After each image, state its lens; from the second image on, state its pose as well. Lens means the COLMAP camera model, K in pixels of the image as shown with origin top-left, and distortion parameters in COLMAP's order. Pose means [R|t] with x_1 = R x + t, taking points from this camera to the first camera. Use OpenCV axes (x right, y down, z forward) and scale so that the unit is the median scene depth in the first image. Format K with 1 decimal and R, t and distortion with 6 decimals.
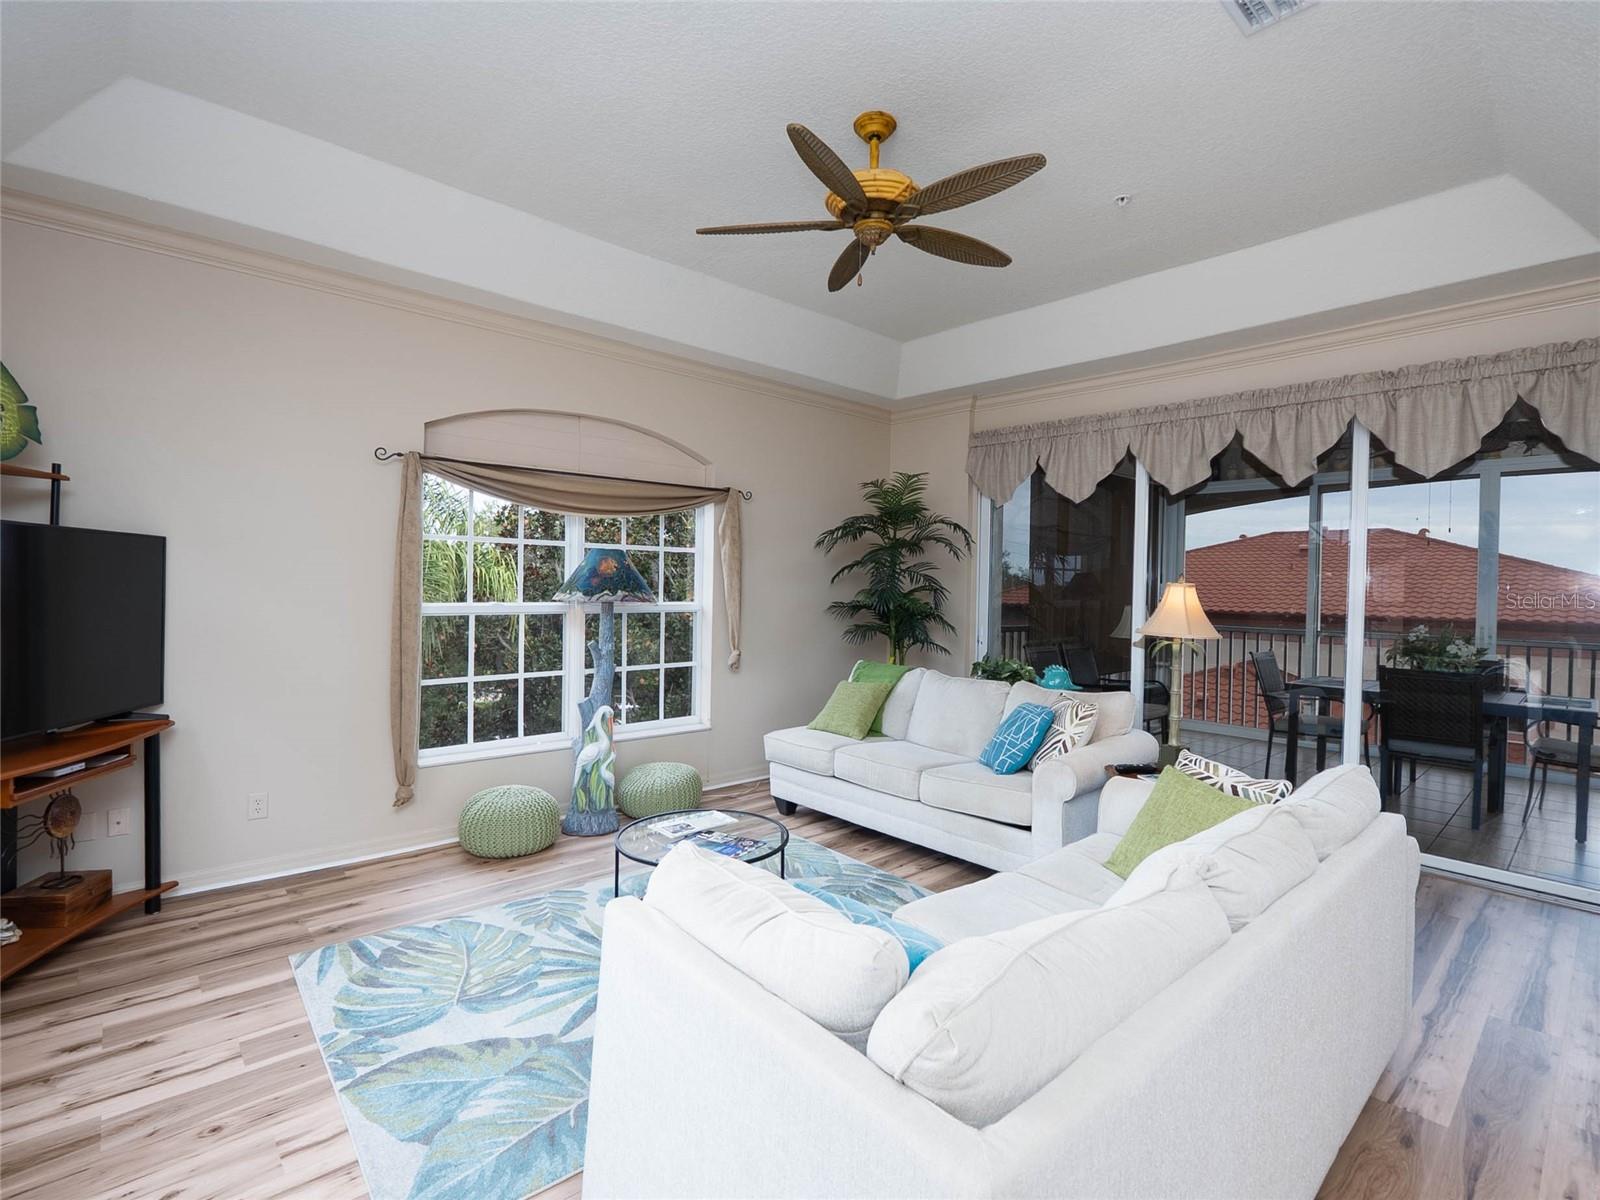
lens RADIAL K [[757.9, 0, 805.8], [0, 757.9, 595.5], [0, 0, 1]] dist [-0.009150, -0.000077]
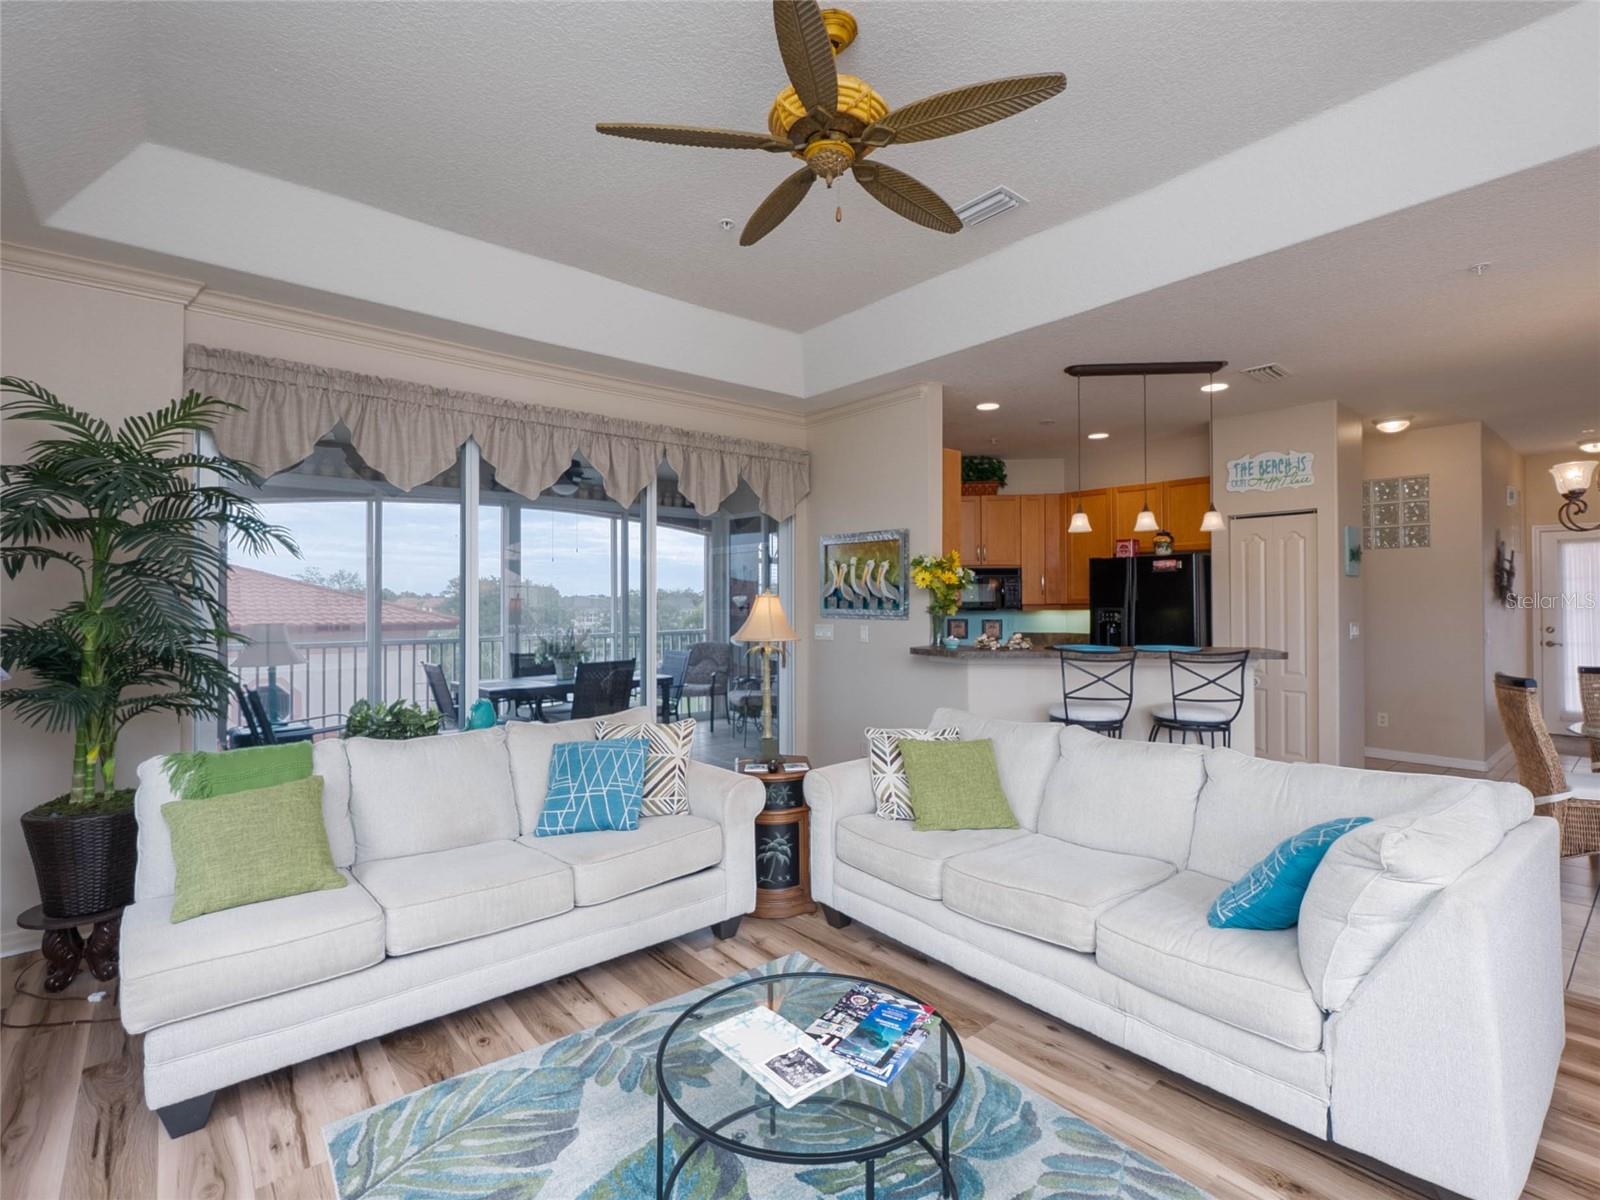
lens RADIAL K [[755.8, 0, 807.6], [0, 755.8, 594.6], [0, 0, 1]] dist [-0.007664, -0.000704]
pose [[0.037880, -0.009275, 0.999239, -0.572355], [0.019186, 0.999779, 0.008552, -0.021886], [-0.999098, 0.018847, 0.038050, 0.803087]]
